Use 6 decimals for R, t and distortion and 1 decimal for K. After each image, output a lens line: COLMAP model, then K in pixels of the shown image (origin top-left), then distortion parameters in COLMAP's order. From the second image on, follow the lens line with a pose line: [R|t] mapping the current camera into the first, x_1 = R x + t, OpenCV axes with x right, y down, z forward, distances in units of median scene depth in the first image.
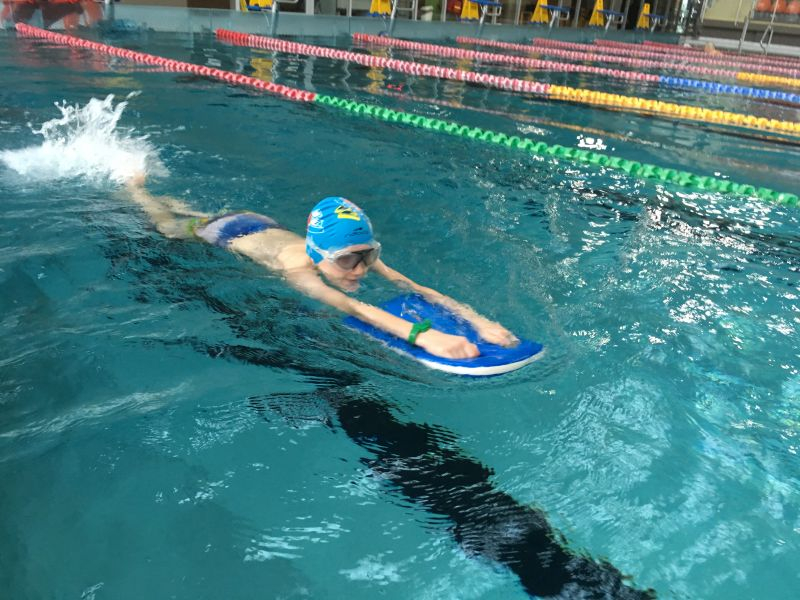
lens RADIAL K [[704.7, 0, 398.7], [0, 704.7, 298.9], [0, 0, 1]] dist [0.077507, -0.136316]
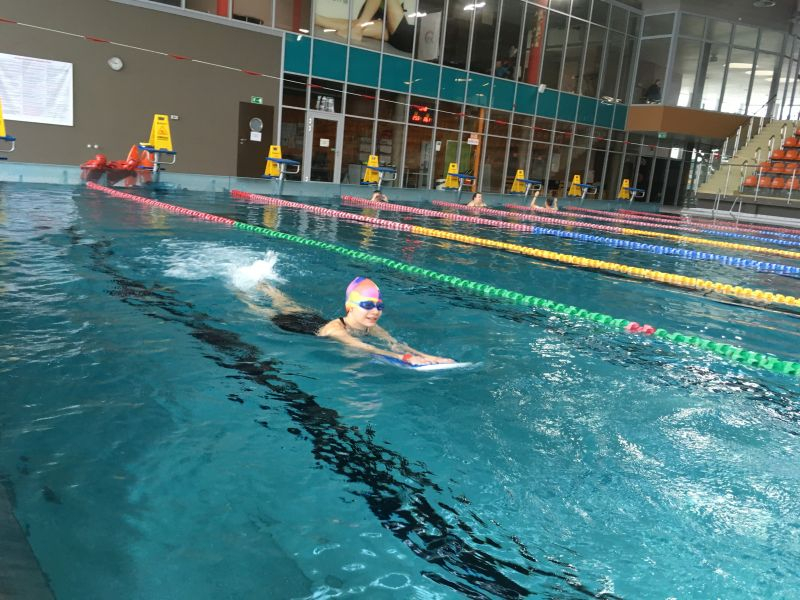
lens RADIAL K [[704.7, 0, 405.7], [0, 704.7, 294.1], [0, 0, 1]] dist [0.077507, -0.136316]
pose [[0.991190, 0.029617, -0.129098, 0.239821], [-0.059270, 0.970826, -0.232344, 0.109300], [0.118450, 0.237949, 0.964028, -0.223334]]
